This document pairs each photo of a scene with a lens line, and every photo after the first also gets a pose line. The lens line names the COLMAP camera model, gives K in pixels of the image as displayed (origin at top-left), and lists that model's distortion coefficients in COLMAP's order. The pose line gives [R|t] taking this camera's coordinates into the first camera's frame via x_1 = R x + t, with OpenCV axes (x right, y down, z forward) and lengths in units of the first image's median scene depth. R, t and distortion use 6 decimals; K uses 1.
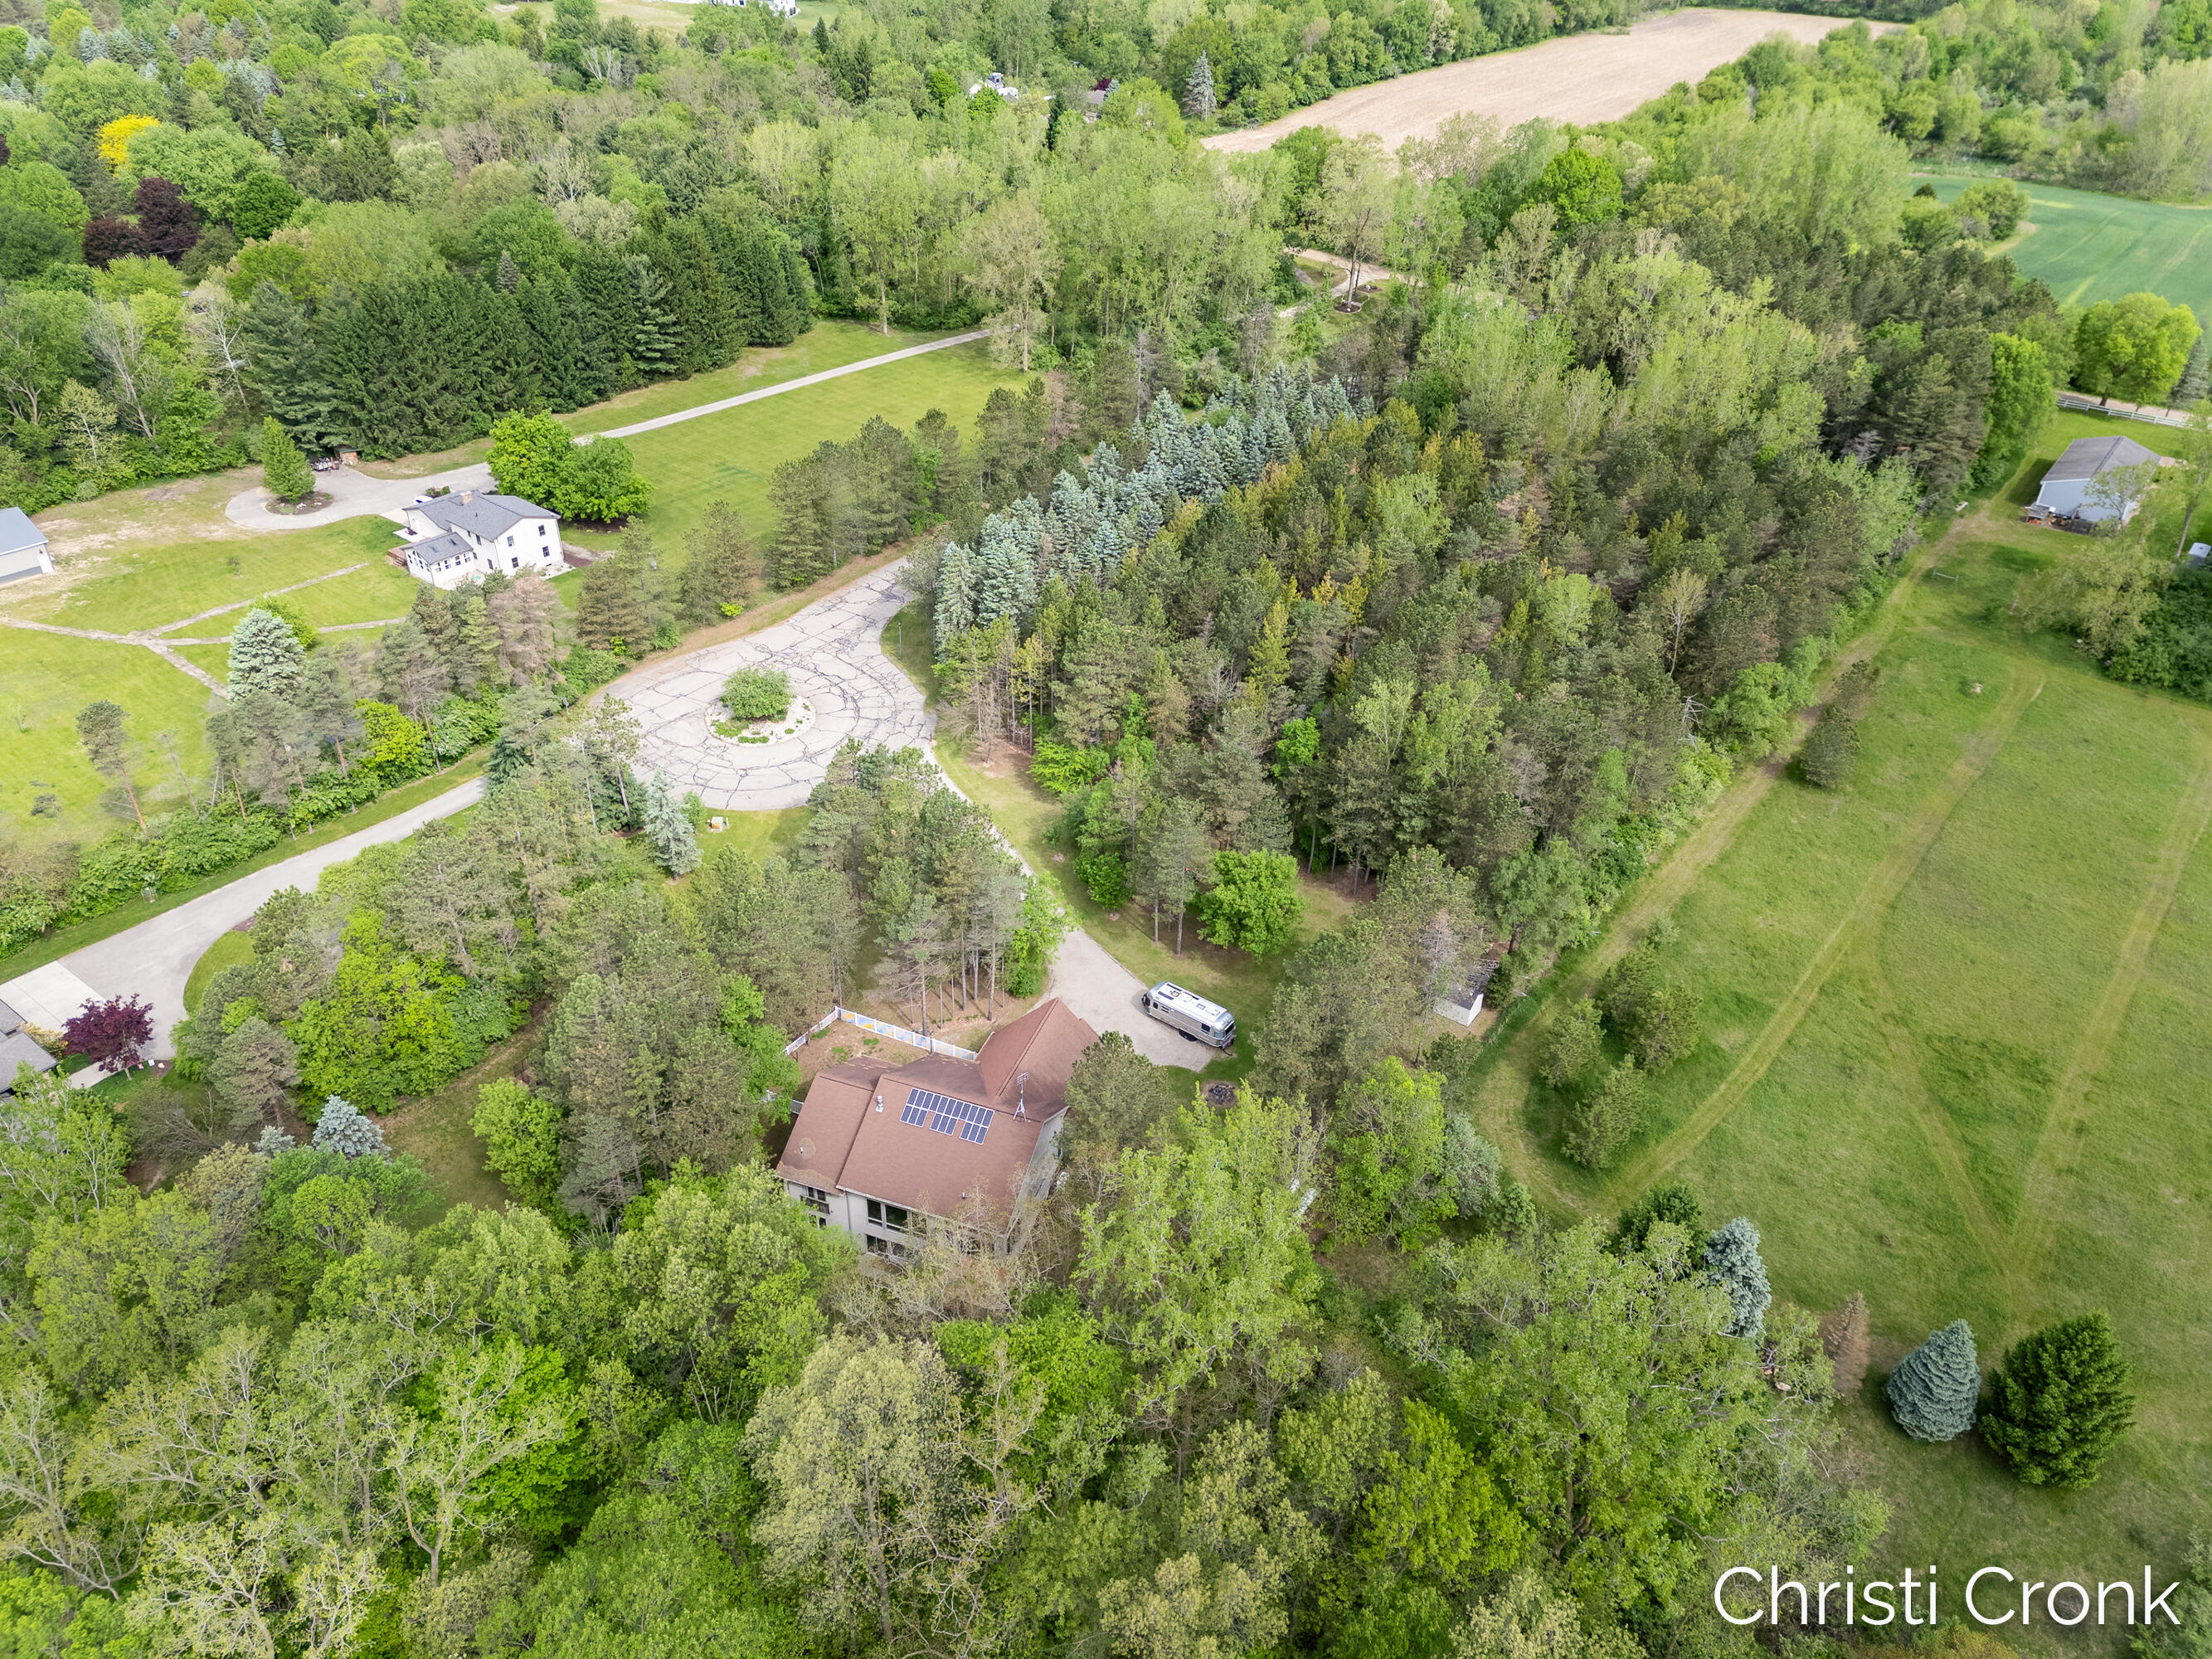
lens RADIAL K [[1614.7, 0, 1101.9], [0, 1614.7, 819.1], [0, 0, 1]] dist [0.097641, -0.078000]
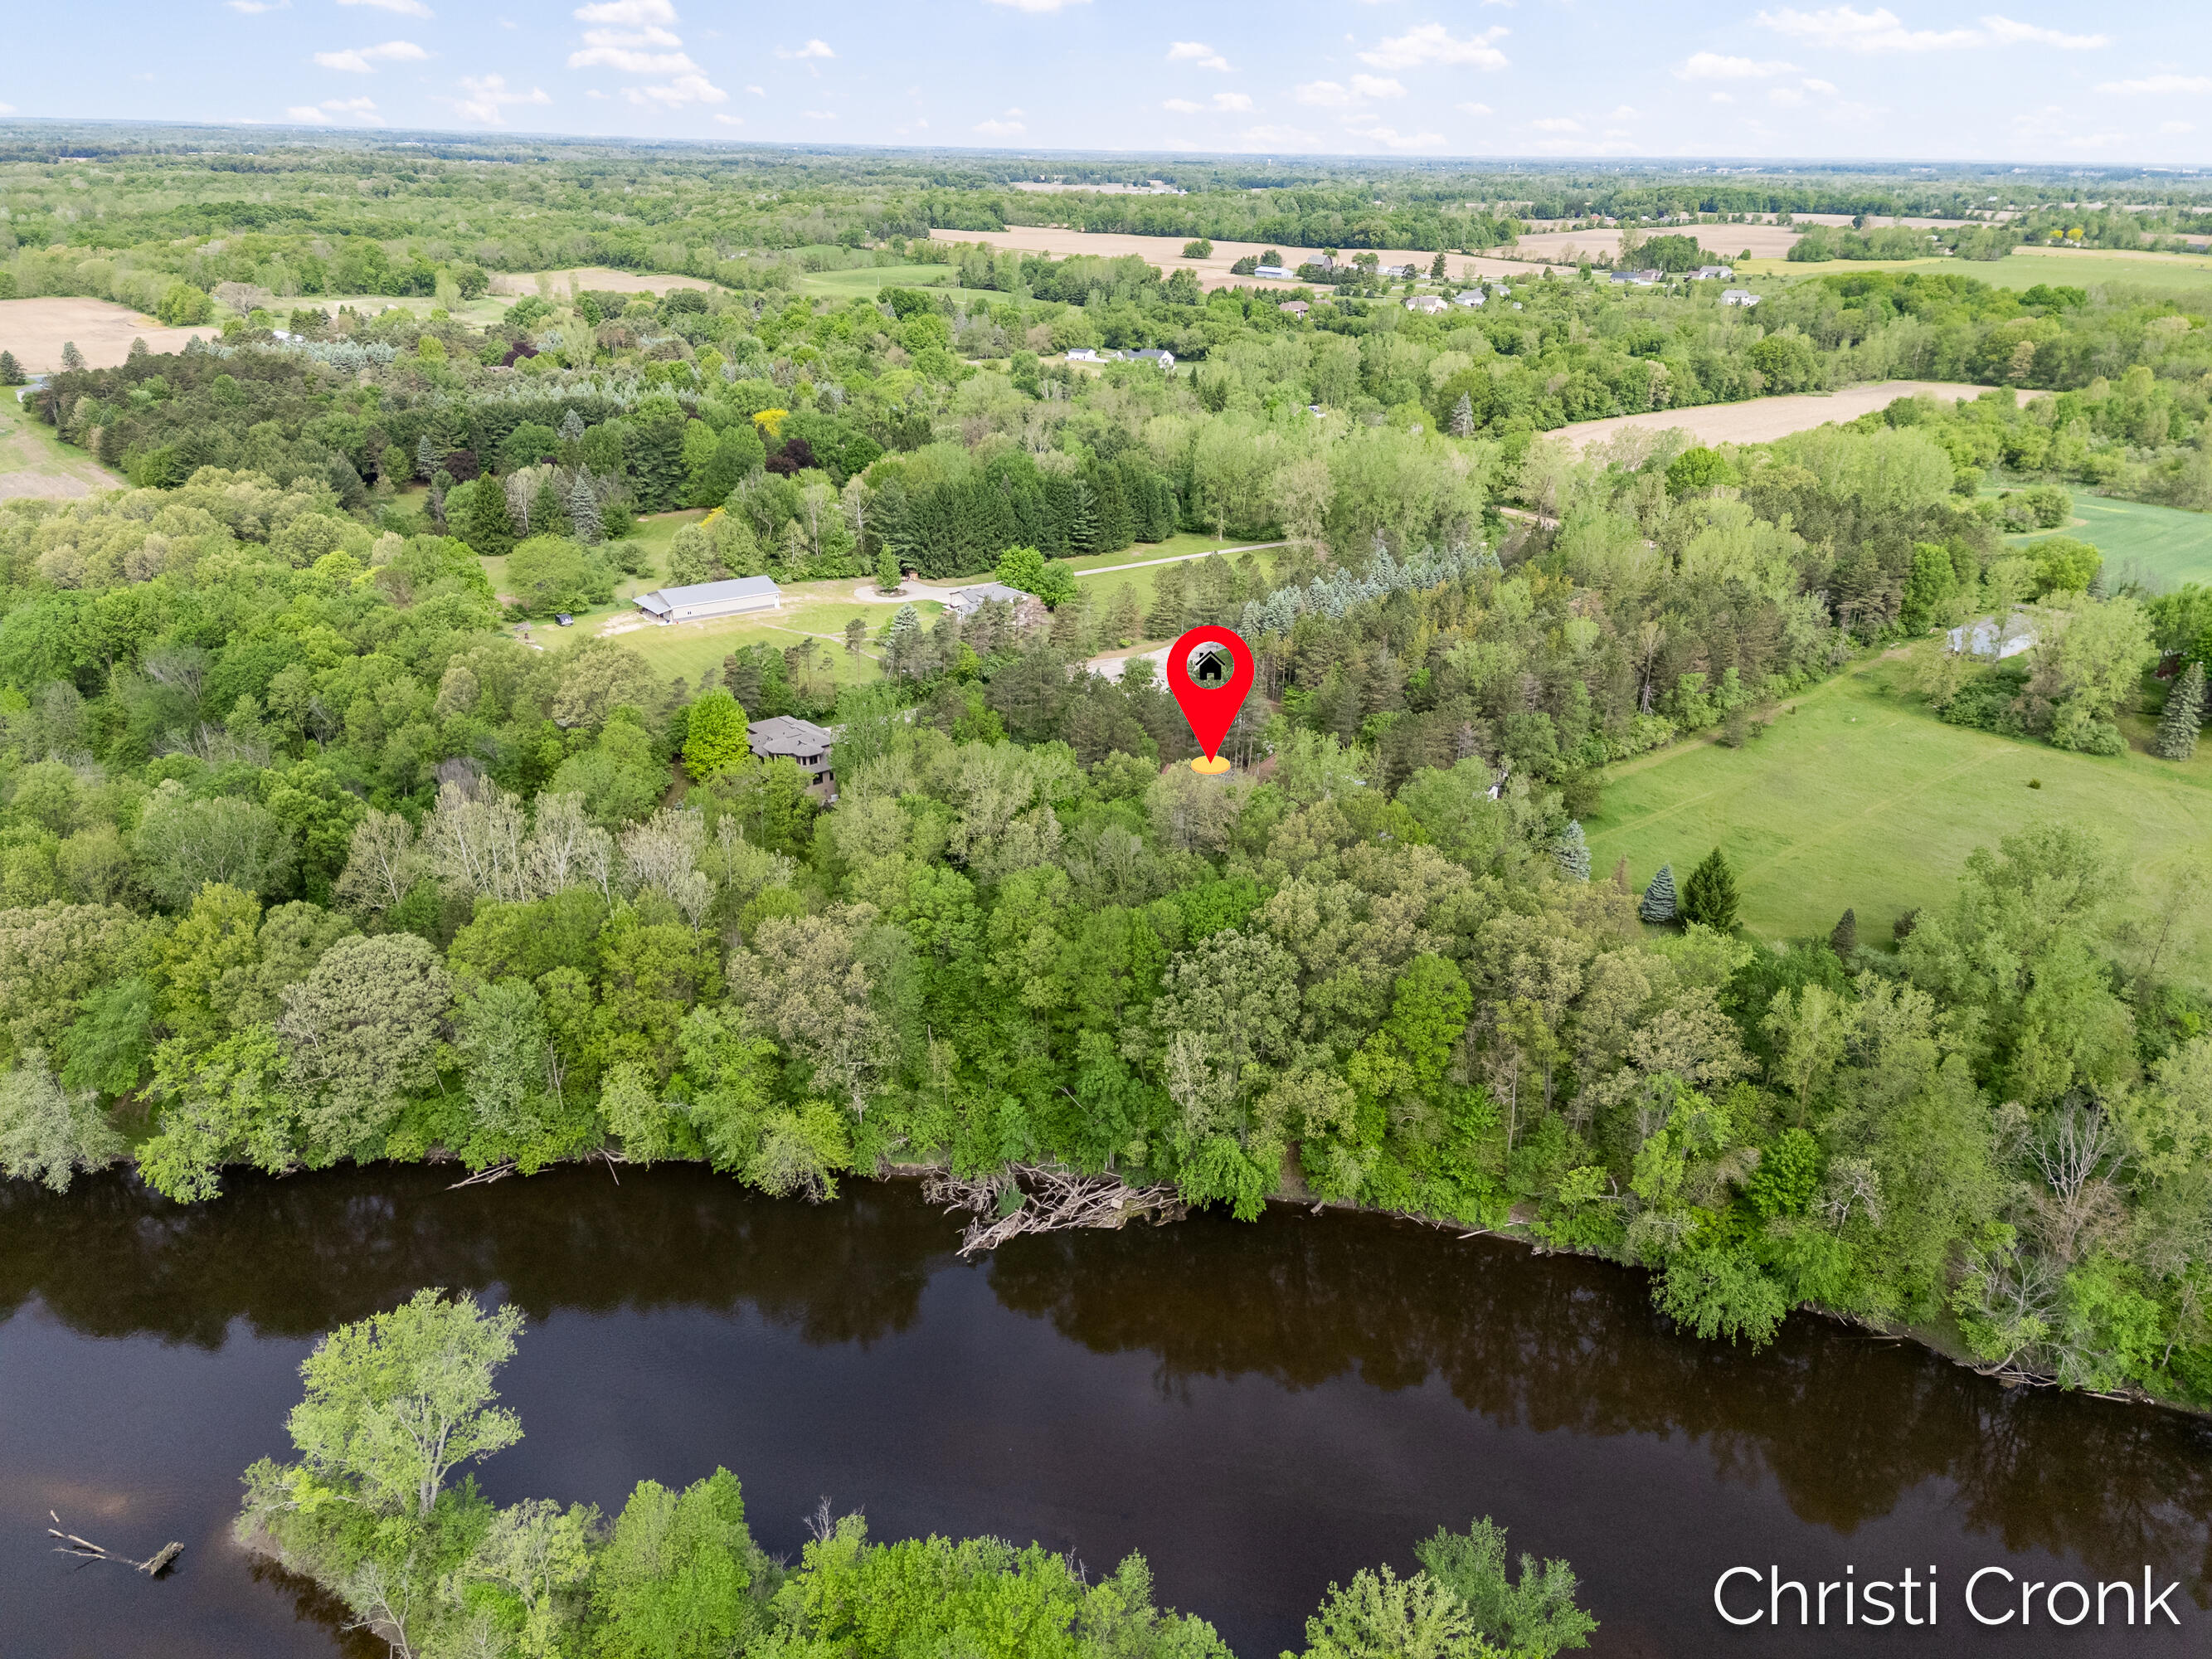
lens RADIAL K [[1614.7, 0, 1101.9], [0, 1614.7, 819.1], [0, 0, 1]] dist [0.097641, -0.078000]
pose [[0.980297, 0.073794, -0.183226, 0.081218], [-0.108584, 0.976188, -0.187793, 0.362445], [0.165005, 0.203989, 0.964967, -0.626990]]
